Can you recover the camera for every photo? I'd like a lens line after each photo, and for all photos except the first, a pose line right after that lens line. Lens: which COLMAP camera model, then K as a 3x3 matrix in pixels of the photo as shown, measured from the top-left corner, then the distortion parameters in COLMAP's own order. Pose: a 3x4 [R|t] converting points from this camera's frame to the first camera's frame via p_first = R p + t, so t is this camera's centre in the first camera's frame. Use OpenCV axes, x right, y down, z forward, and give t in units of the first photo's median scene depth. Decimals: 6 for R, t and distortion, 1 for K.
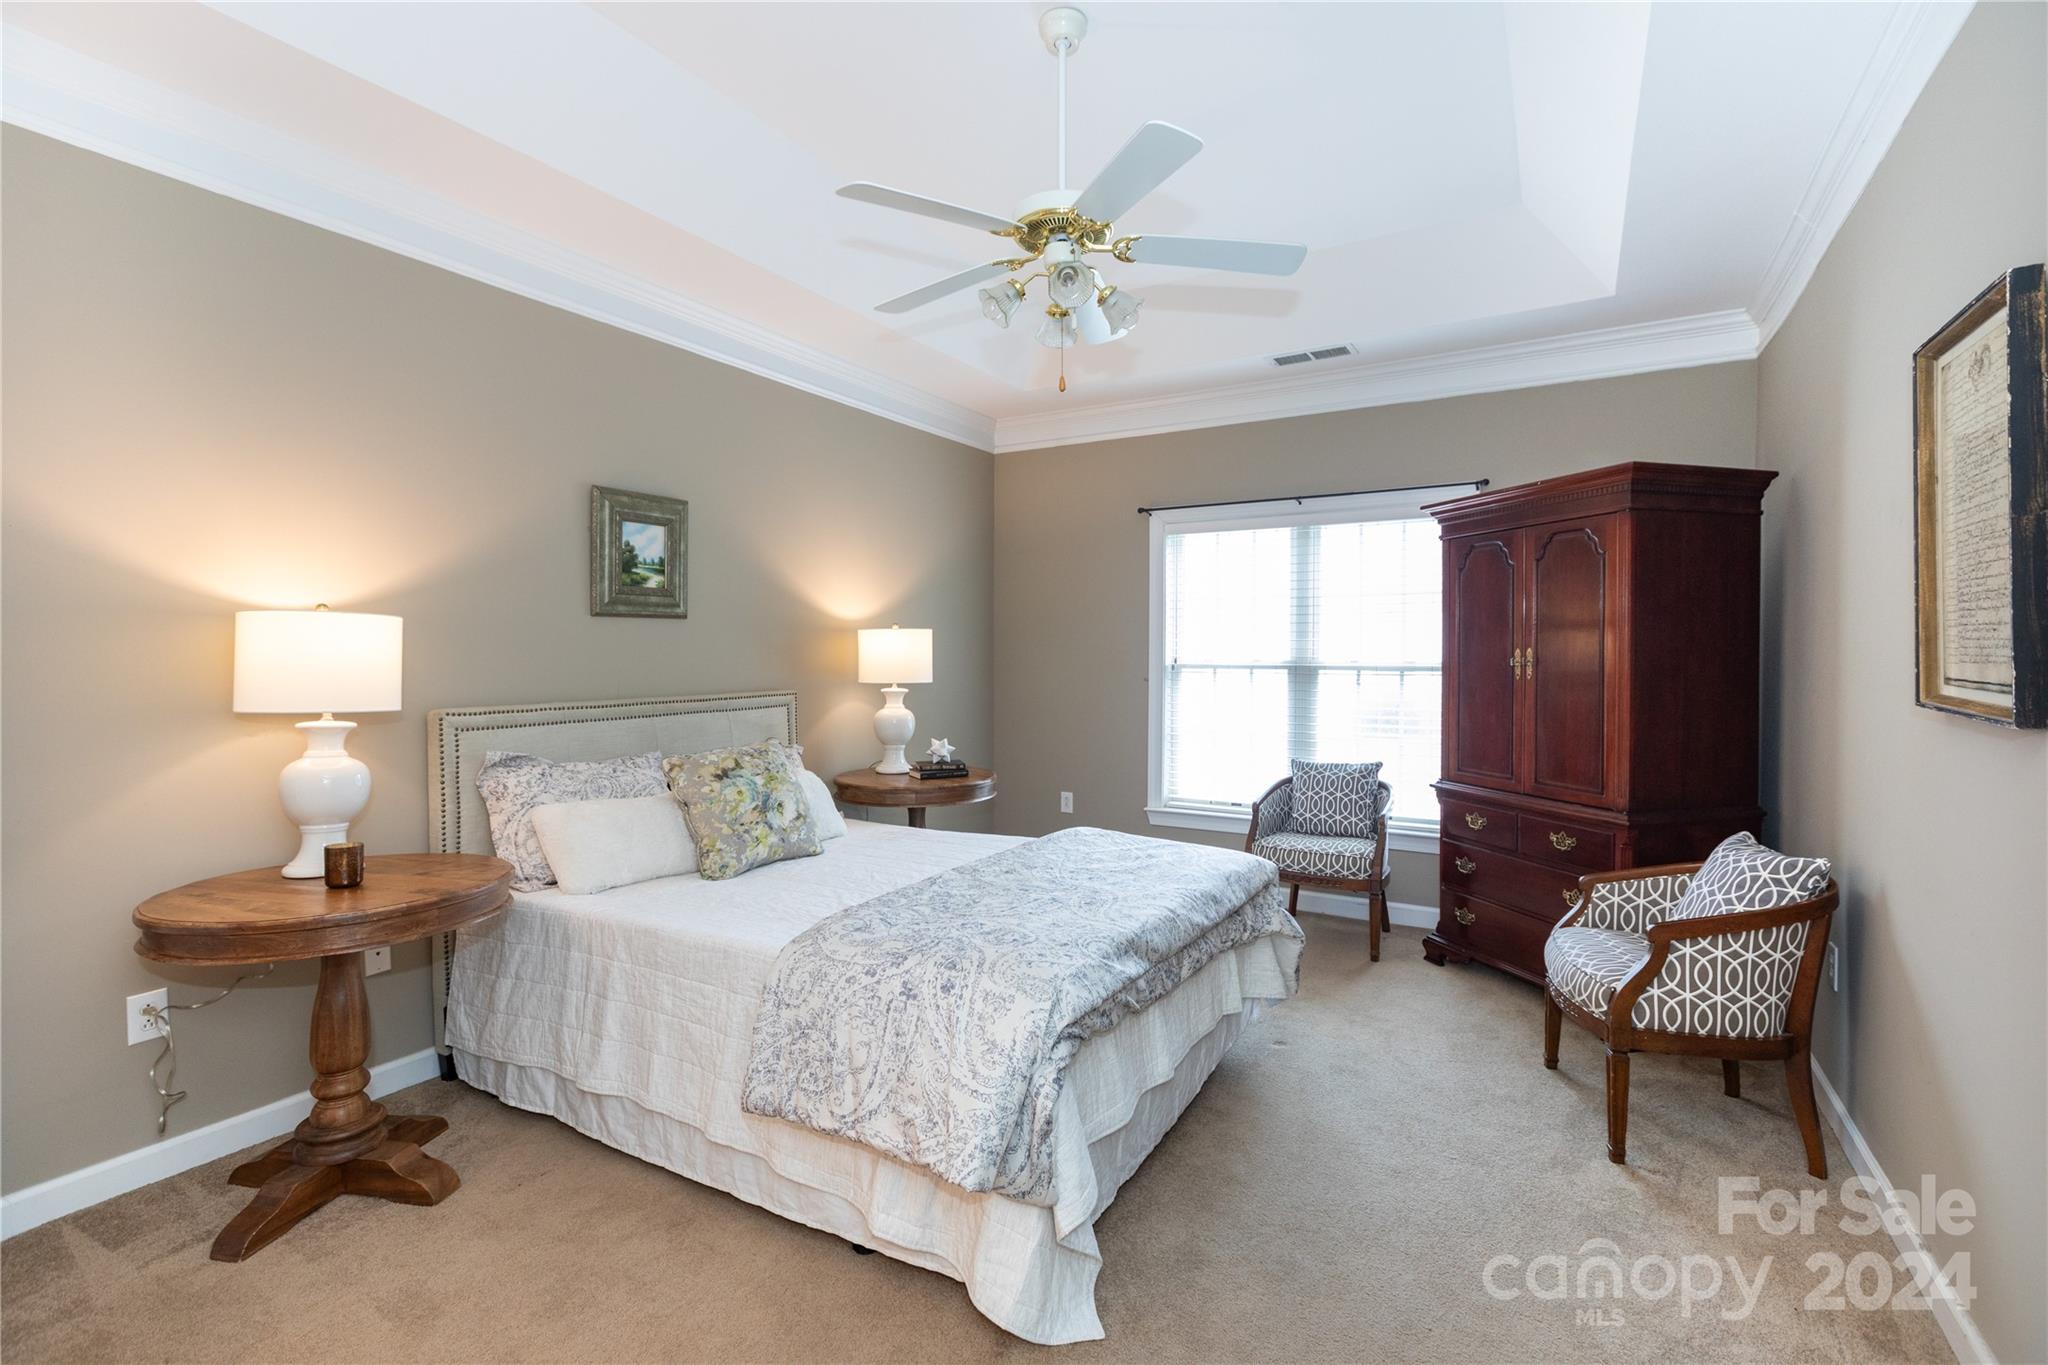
lens RADIAL K [[923.8, 0, 1020.5], [0, 923.8, 667.1], [0, 0, 1]] dist [0.001491, -0.002700]
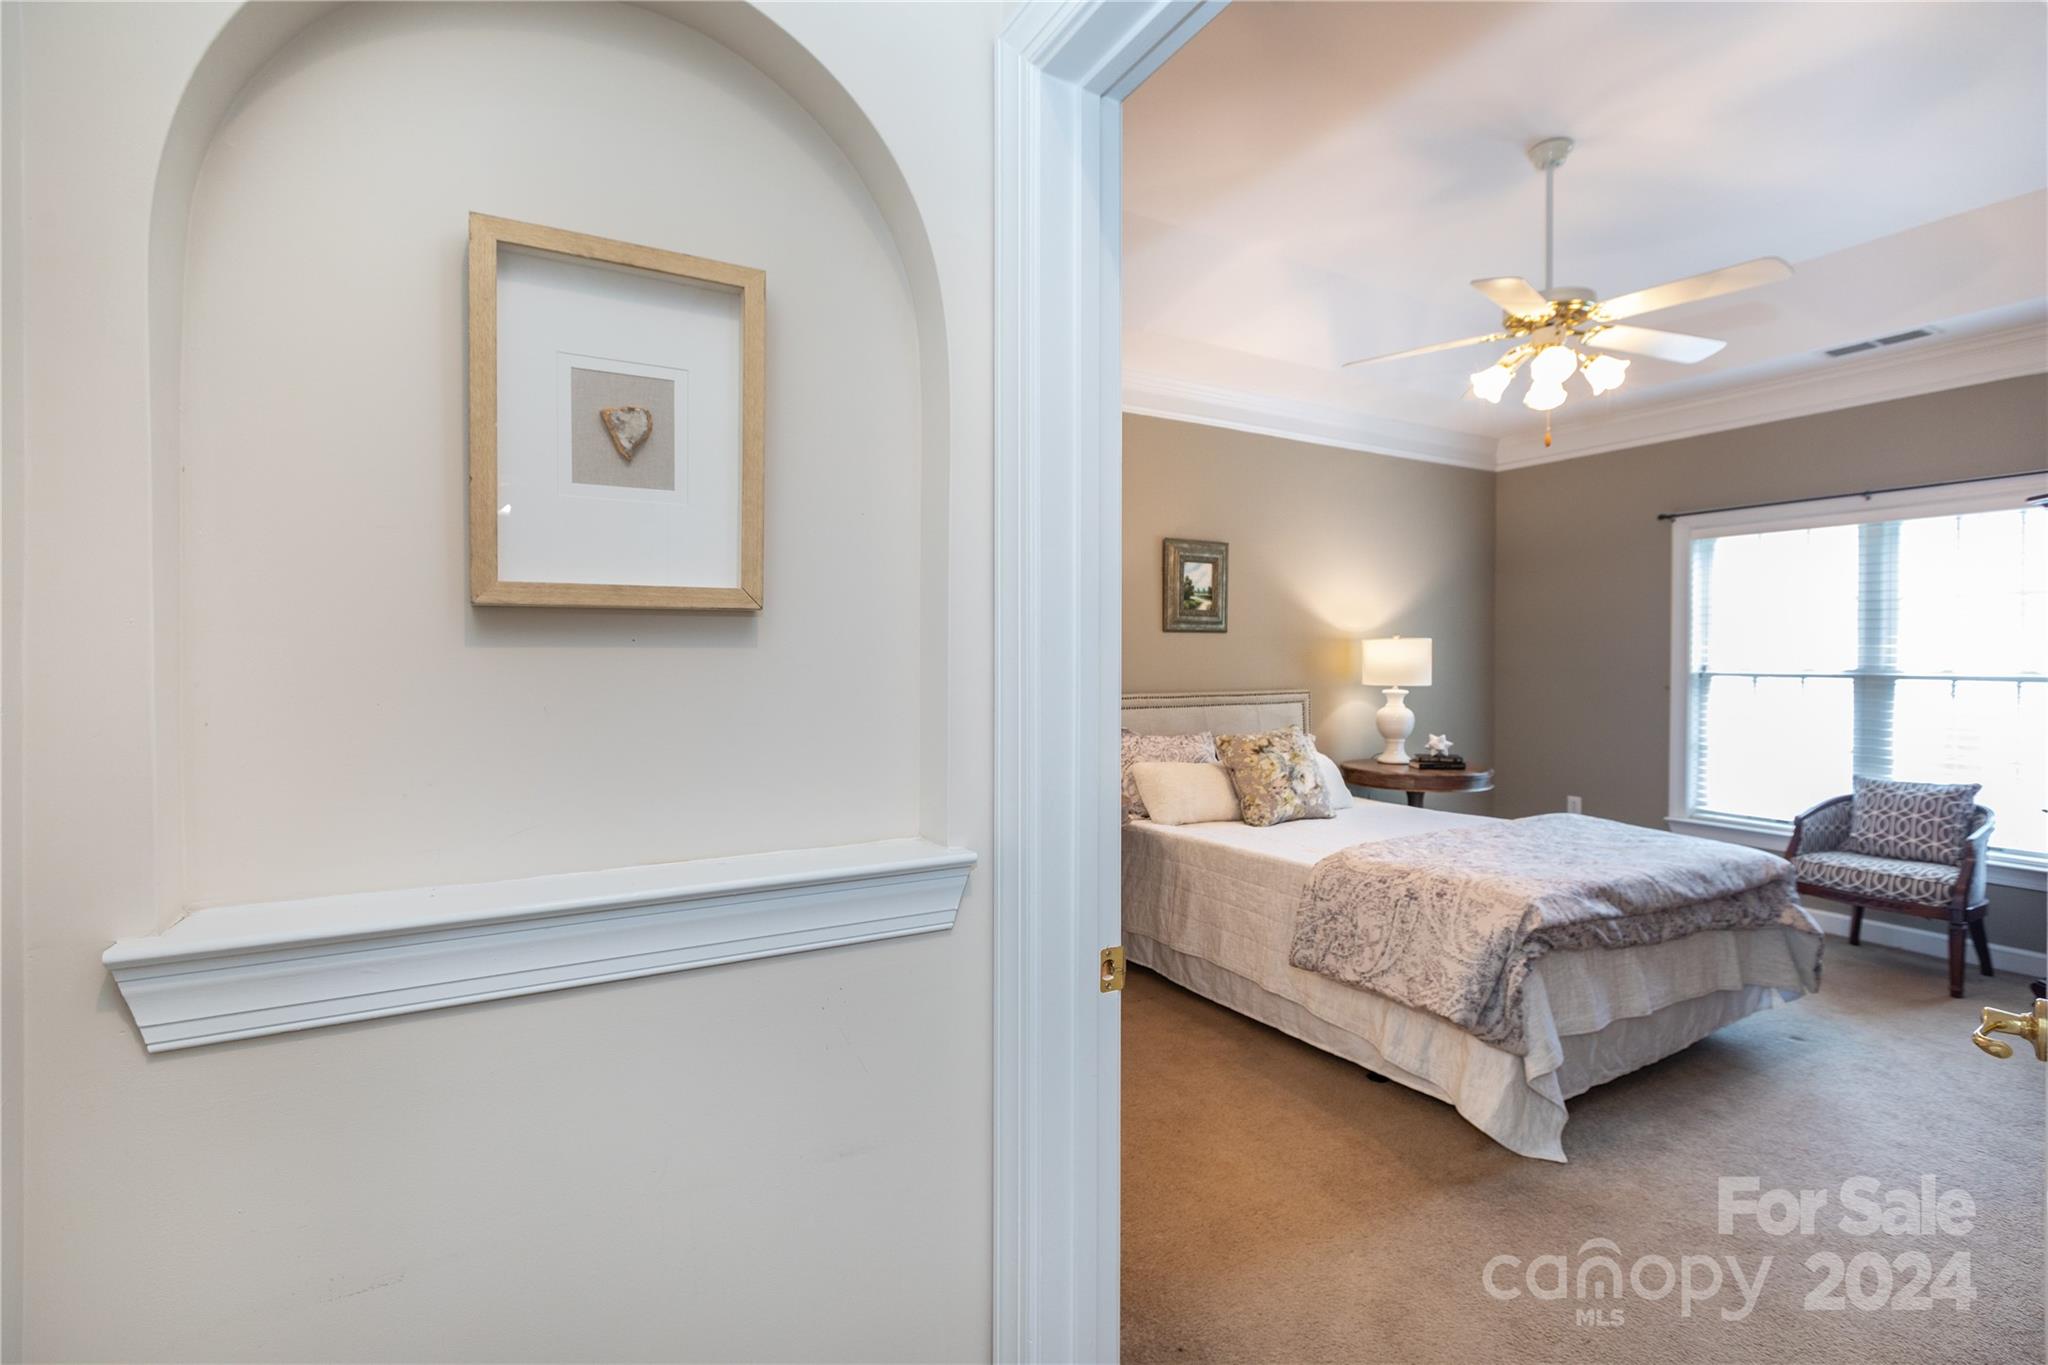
lens RADIAL K [[923.8, 0, 1013.9], [0, 923.8, 663.4], [0, 0, 1]] dist [0.001491, -0.002700]
pose [[0.867899, 0.004901, -0.496717, 0.032211], [-0.011277, 0.999888, -0.009838, 0.008509], [0.496613, 0.014140, 0.867857, -0.332562]]
